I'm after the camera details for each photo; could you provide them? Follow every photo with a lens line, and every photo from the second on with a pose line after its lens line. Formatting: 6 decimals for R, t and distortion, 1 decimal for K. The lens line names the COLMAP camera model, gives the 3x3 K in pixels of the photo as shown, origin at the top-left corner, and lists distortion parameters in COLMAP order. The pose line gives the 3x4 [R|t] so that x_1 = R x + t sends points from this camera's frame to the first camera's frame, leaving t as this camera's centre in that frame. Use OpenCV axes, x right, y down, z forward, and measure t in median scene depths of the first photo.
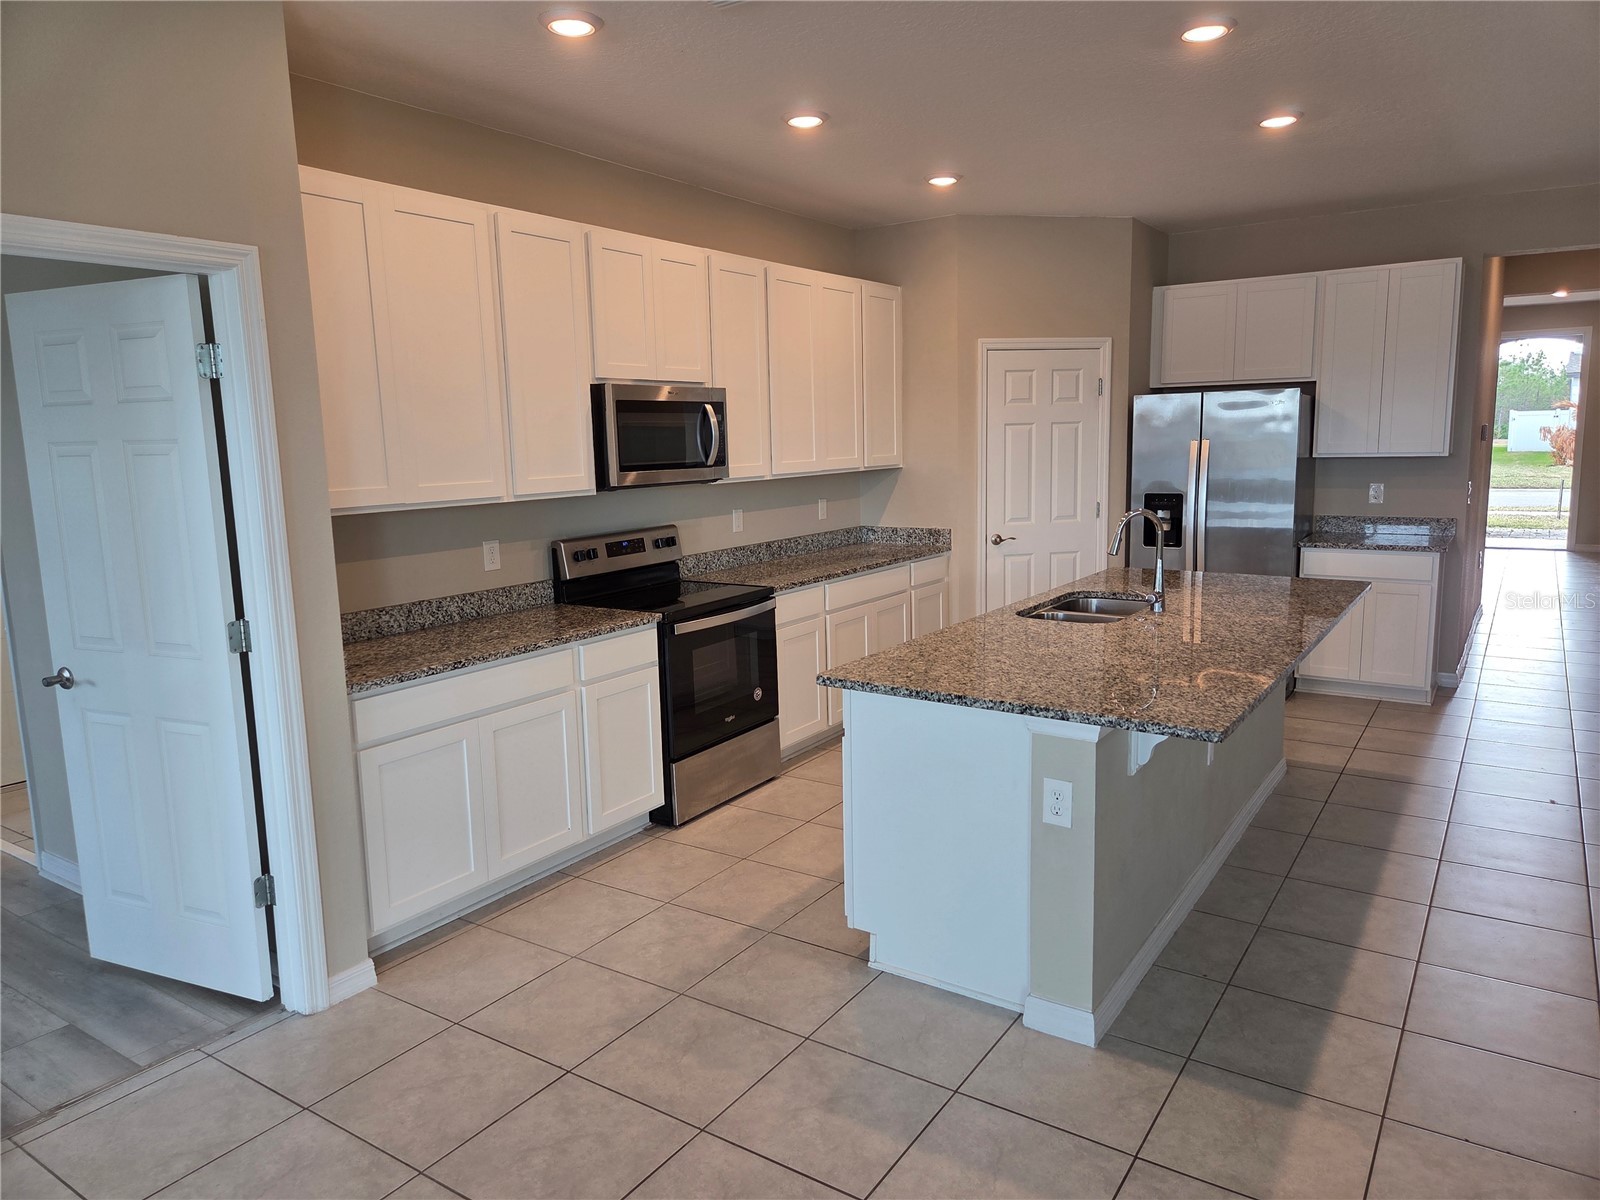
lens RADIAL K [[1075.7, 0, 820.6], [0, 1075.7, 595.2], [0, 0, 1]] dist [0.051778, -0.000277]
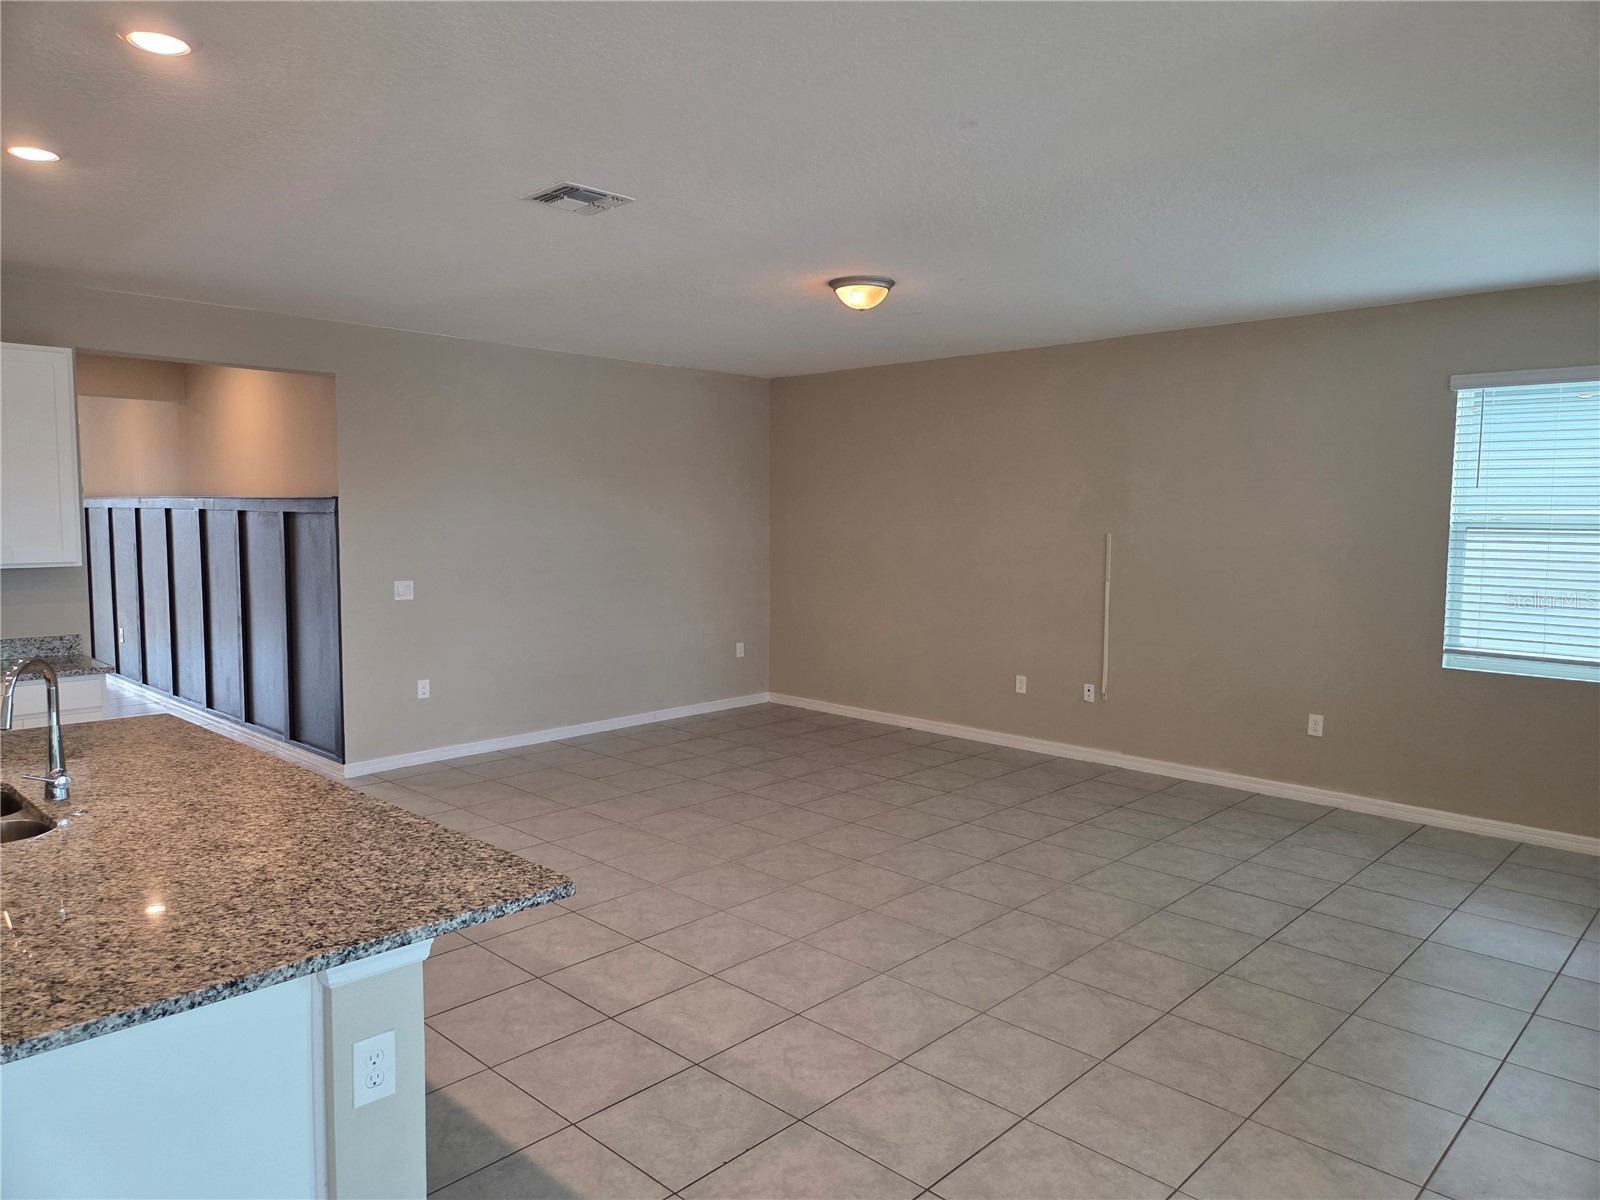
lens RADIAL K [[1075.7, 0, 820.6], [0, 1075.7, 595.2], [0, 0, 1]] dist [0.051778, -0.000277]
pose [[0.178093, -0.054924, 0.982480, -0.418393], [0.139749, 0.989732, 0.029998, -0.098017], [-0.974040, 0.131958, 0.183940, 0.525404]]
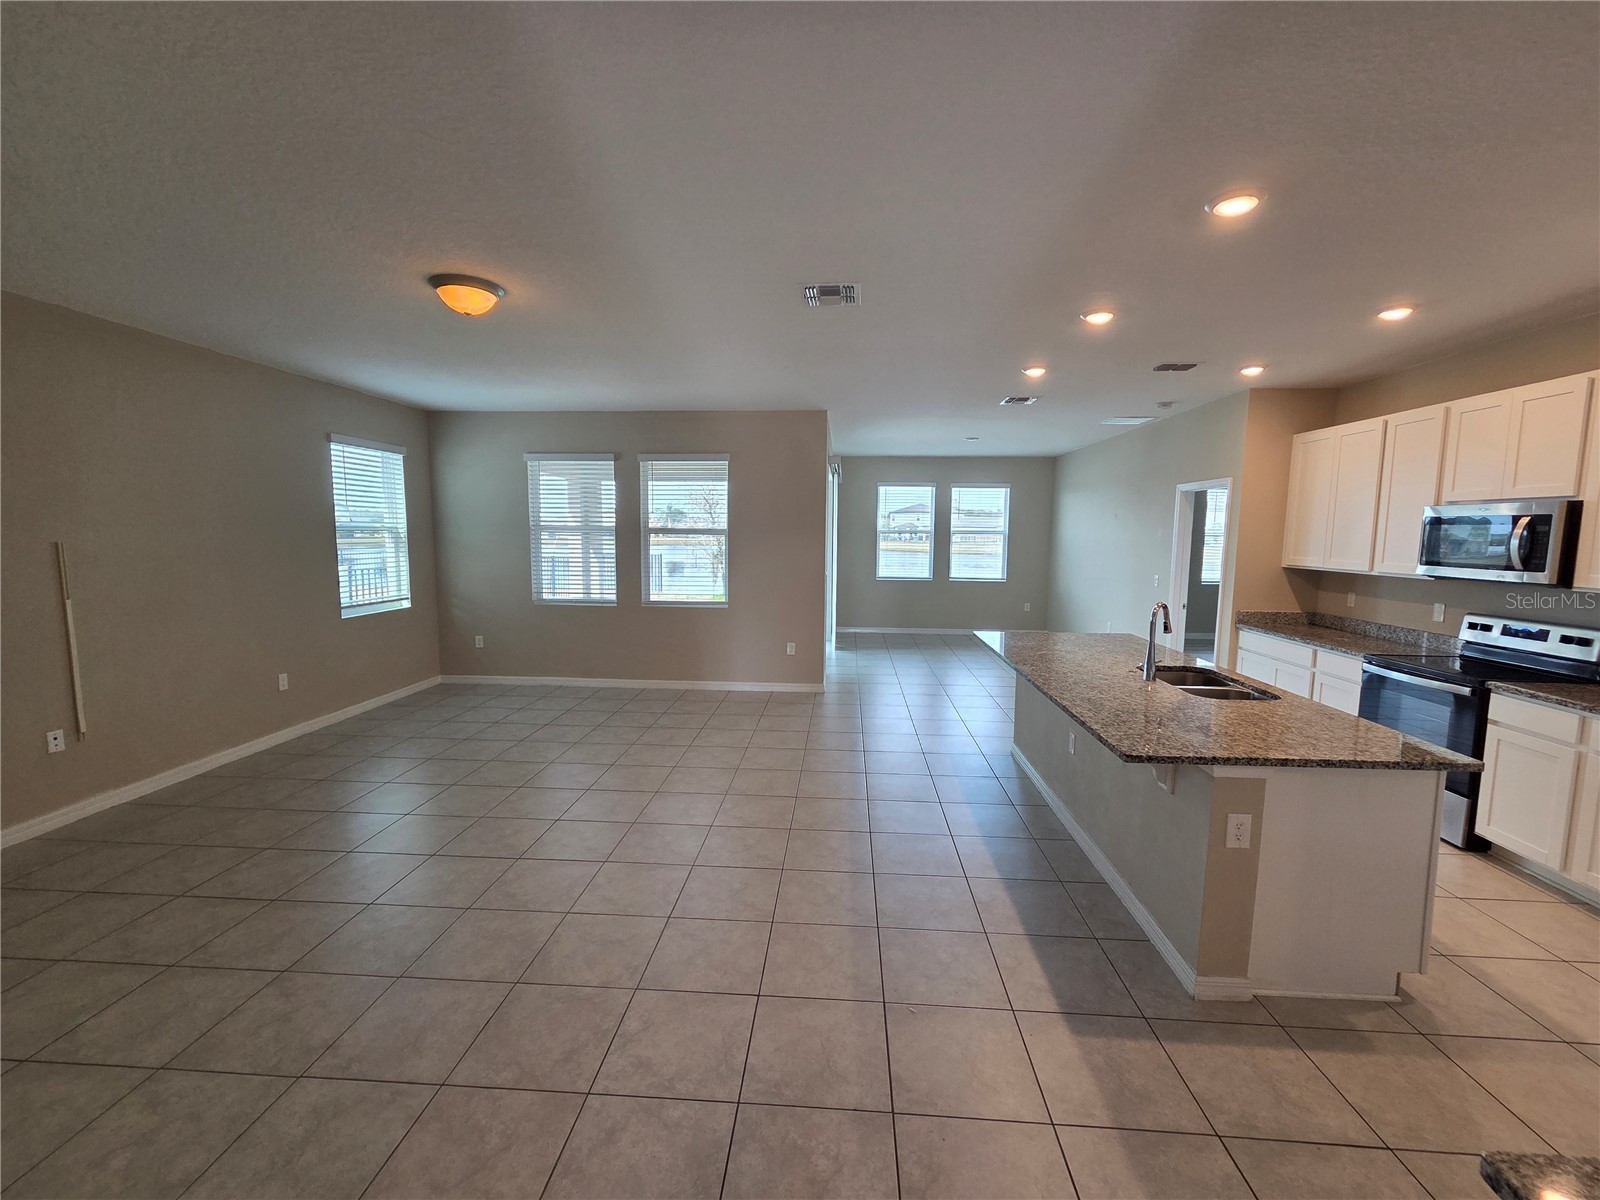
lens RADIAL K [[658.1, 0, 800.0], [0, 658.1, 600.0], [0, 0, 1]] dist [0.001549, 0.000560]
pose [[-0.873193, 0.066663, -0.482794, 1.512249], [-0.062978, 0.966863, 0.247404, -0.359330], [0.483288, 0.246437, -0.840060, 2.054257]]
